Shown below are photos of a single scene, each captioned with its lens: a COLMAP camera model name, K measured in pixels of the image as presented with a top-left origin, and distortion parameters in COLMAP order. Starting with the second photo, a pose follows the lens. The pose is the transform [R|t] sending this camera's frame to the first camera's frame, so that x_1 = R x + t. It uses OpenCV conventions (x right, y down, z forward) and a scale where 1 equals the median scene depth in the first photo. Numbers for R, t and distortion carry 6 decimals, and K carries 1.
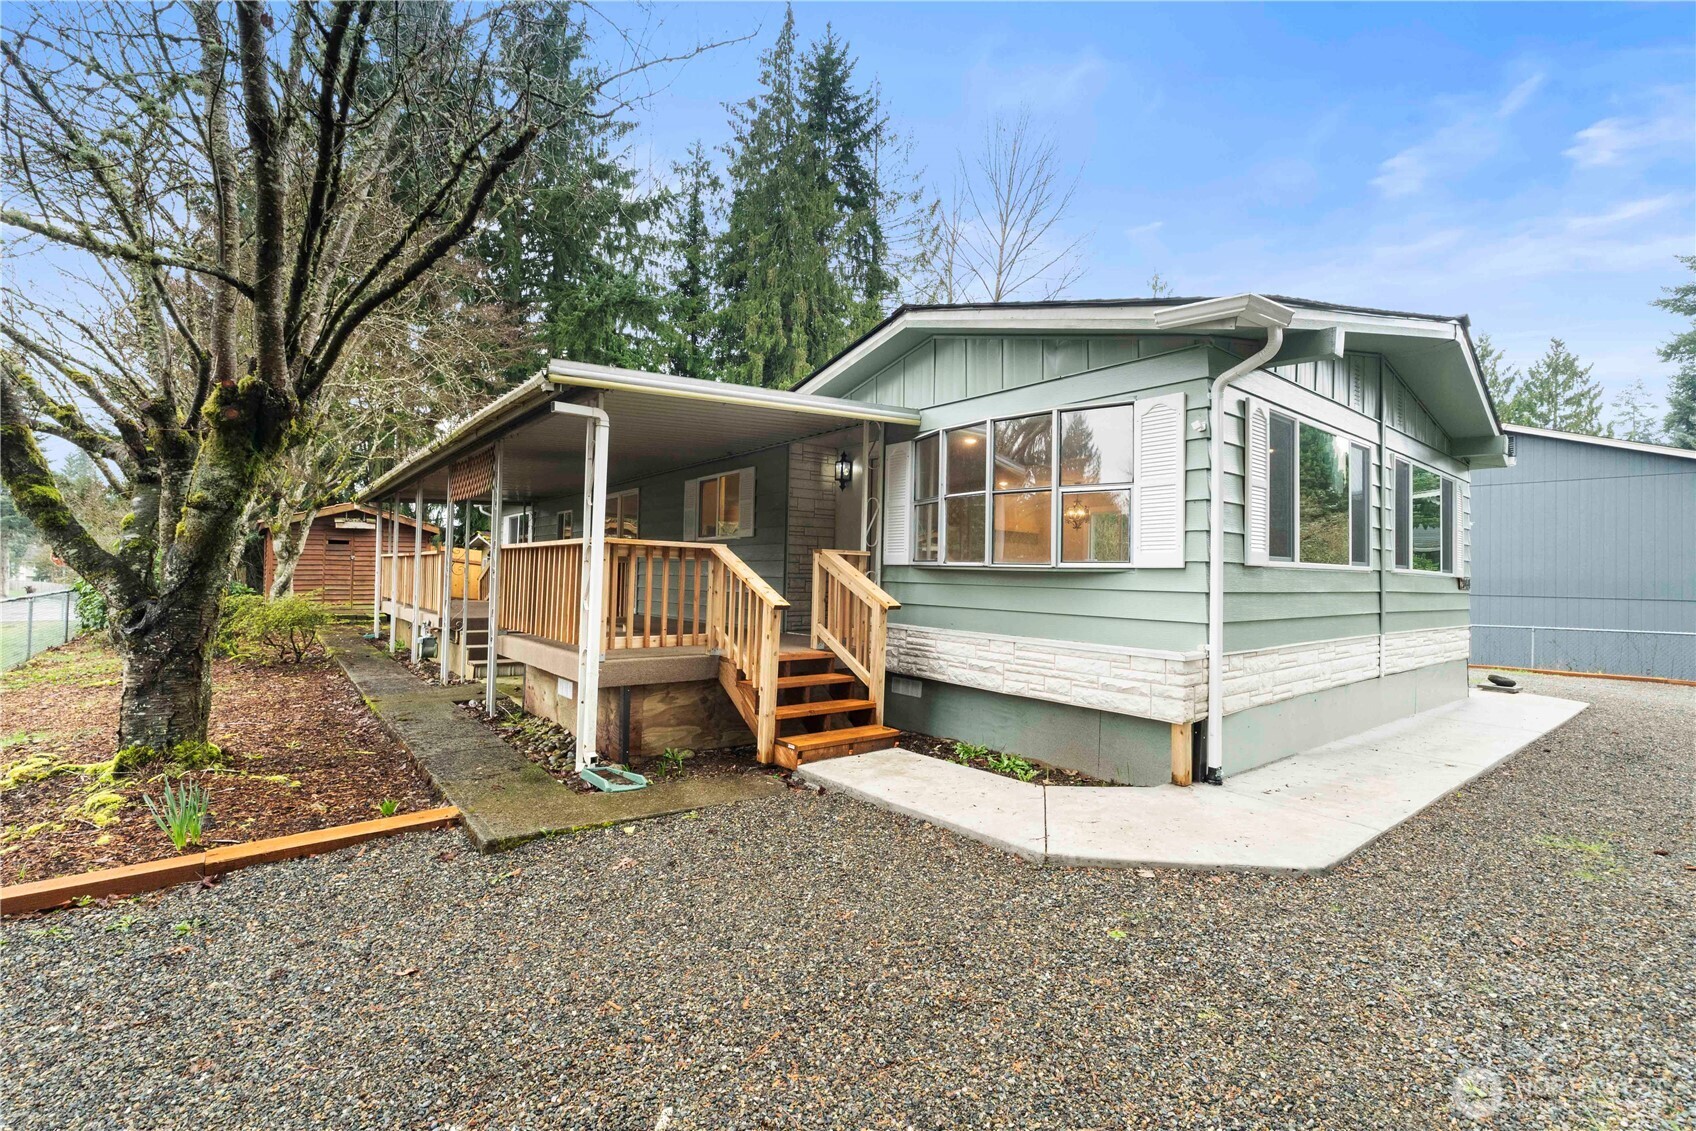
lens RADIAL K [[728.2, 0, 826.4], [0, 728.2, 562.3], [0, 0, 1]] dist [-0.011997, 0.000143]
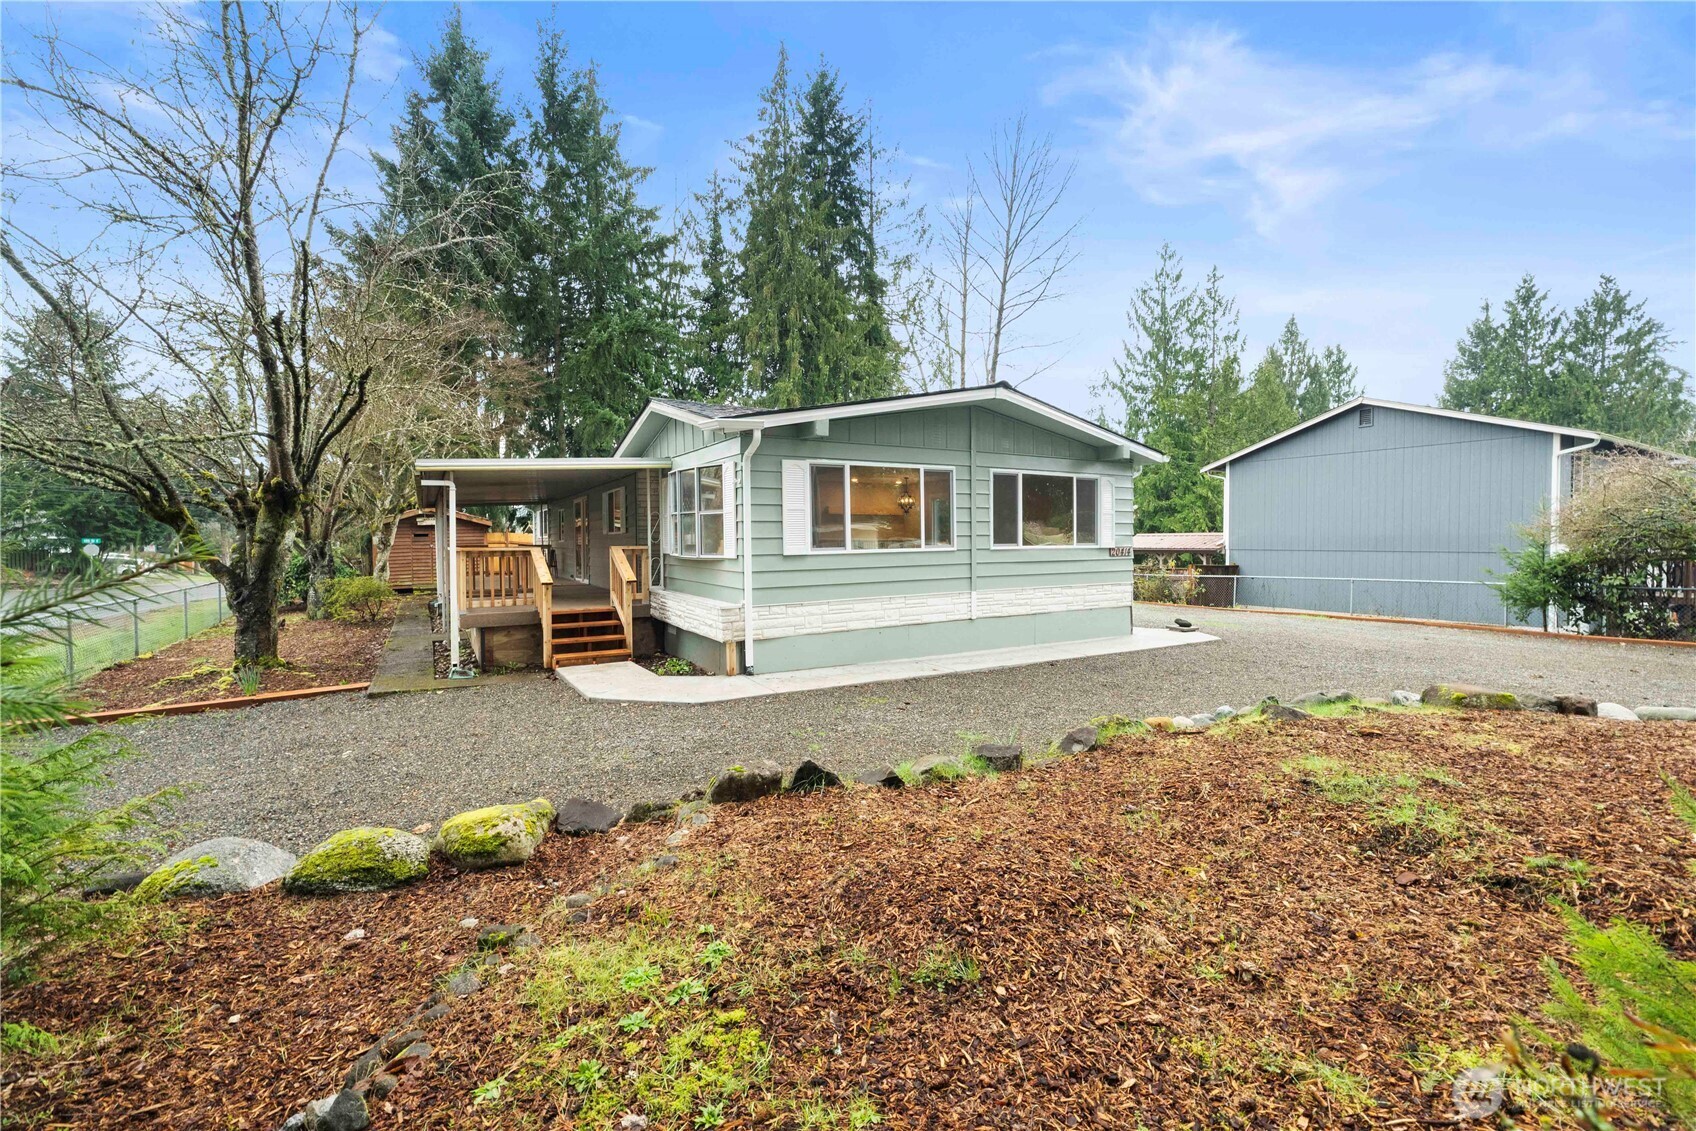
lens RADIAL K [[710.5, 0, 840.3], [0, 710.5, 559.9], [0, 0, 1]] dist [-0.011232, 0.000360]
pose [[0.989668, -0.025110, -0.141162, 0.332118], [0.032126, 0.998348, 0.047639, -0.021476], [0.139733, -0.051681, 0.988840, -0.240458]]
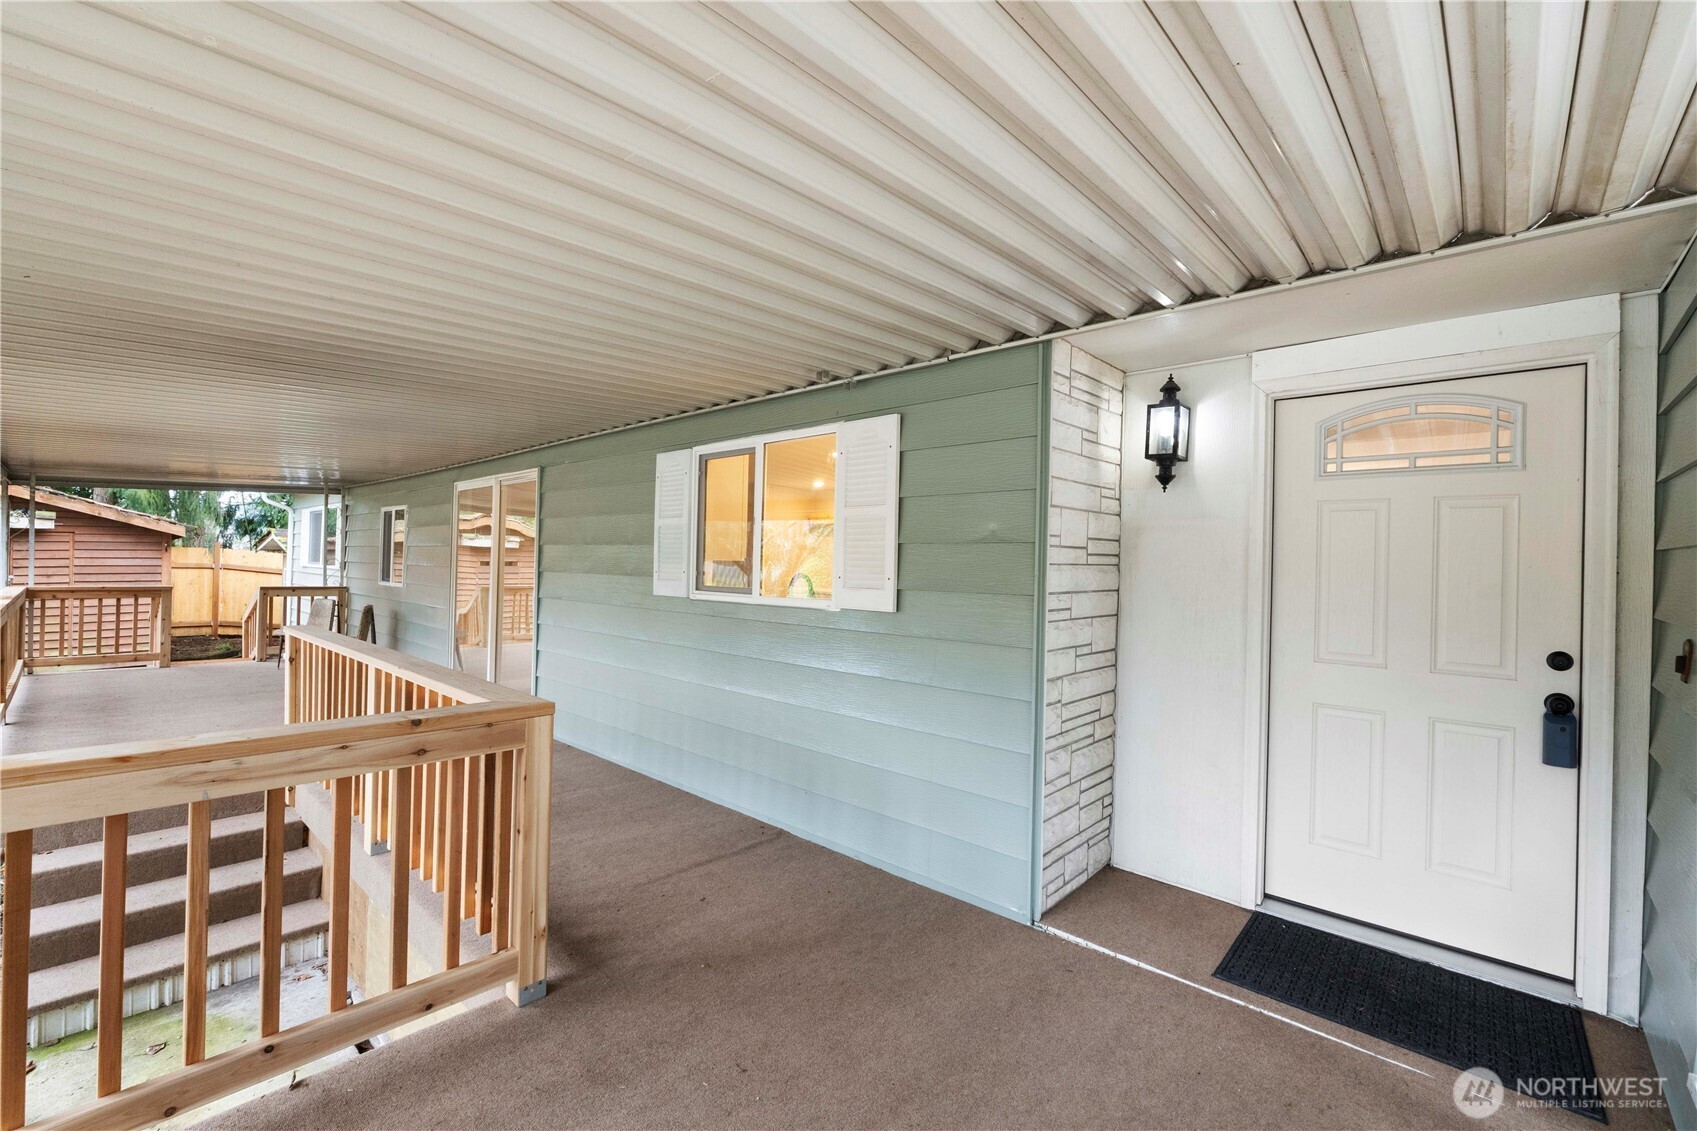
lens RADIAL K [[710.9, 0, 840.8], [0, 710.9, 559.9], [0, 0, 1]] dist [-0.011232, 0.000360]
pose [[0.985097, -0.001787, 0.171991, -0.105617], [-0.001963, 0.999764, 0.021631, -0.038216], [-0.171989, -0.021646, 0.984861, 0.371169]]
